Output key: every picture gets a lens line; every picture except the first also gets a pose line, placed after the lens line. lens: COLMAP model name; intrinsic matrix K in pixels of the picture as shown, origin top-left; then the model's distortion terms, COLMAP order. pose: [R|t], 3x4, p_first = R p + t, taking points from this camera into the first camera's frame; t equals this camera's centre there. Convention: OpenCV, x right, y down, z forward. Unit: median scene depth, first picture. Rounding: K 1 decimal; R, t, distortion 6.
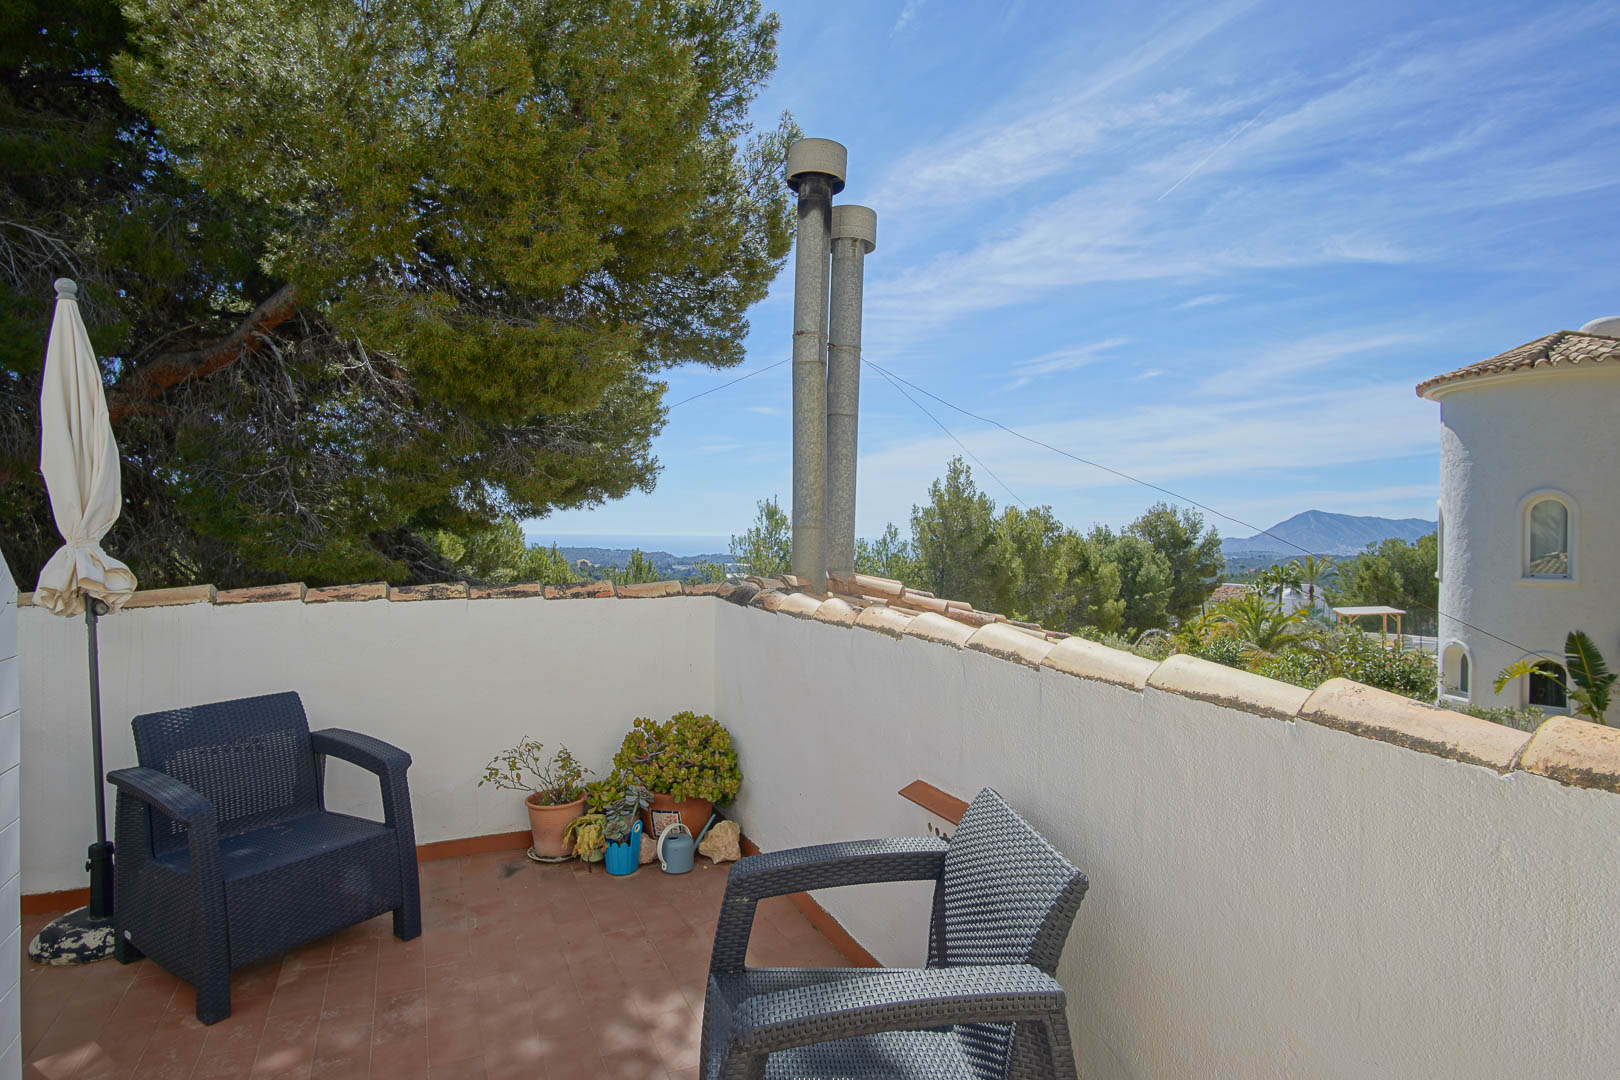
lens RADIAL K [[927.8, 0, 842.0], [0, 927.8, 537.1], [0, 0, 1]] dist [-0.056356, 0.021623]
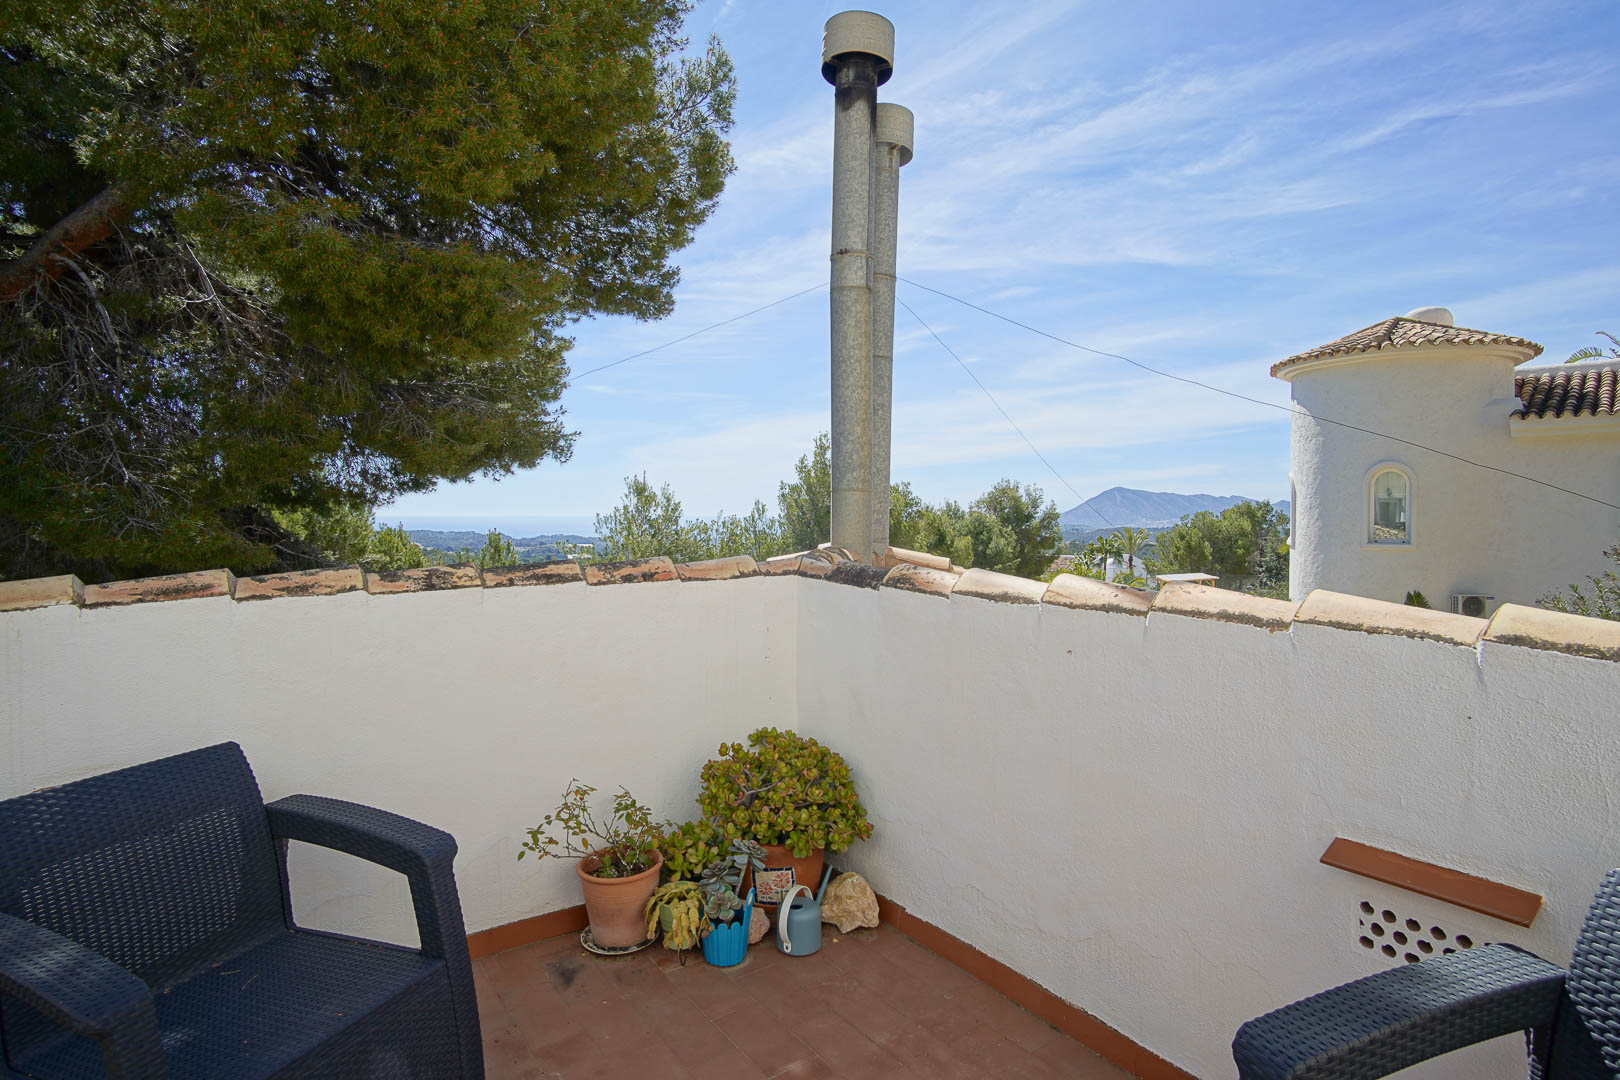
lens RADIAL K [[878.2, 0, 810.0], [0, 878.2, 540.0], [0, 0, 1]] dist [-0.040095, 0.010347]
pose [[0.984380, -0.015326, 0.175387, -0.127100], [0.010789, 0.999583, 0.026794, 0.007586], [-0.175725, -0.024484, 0.984135, 0.141888]]
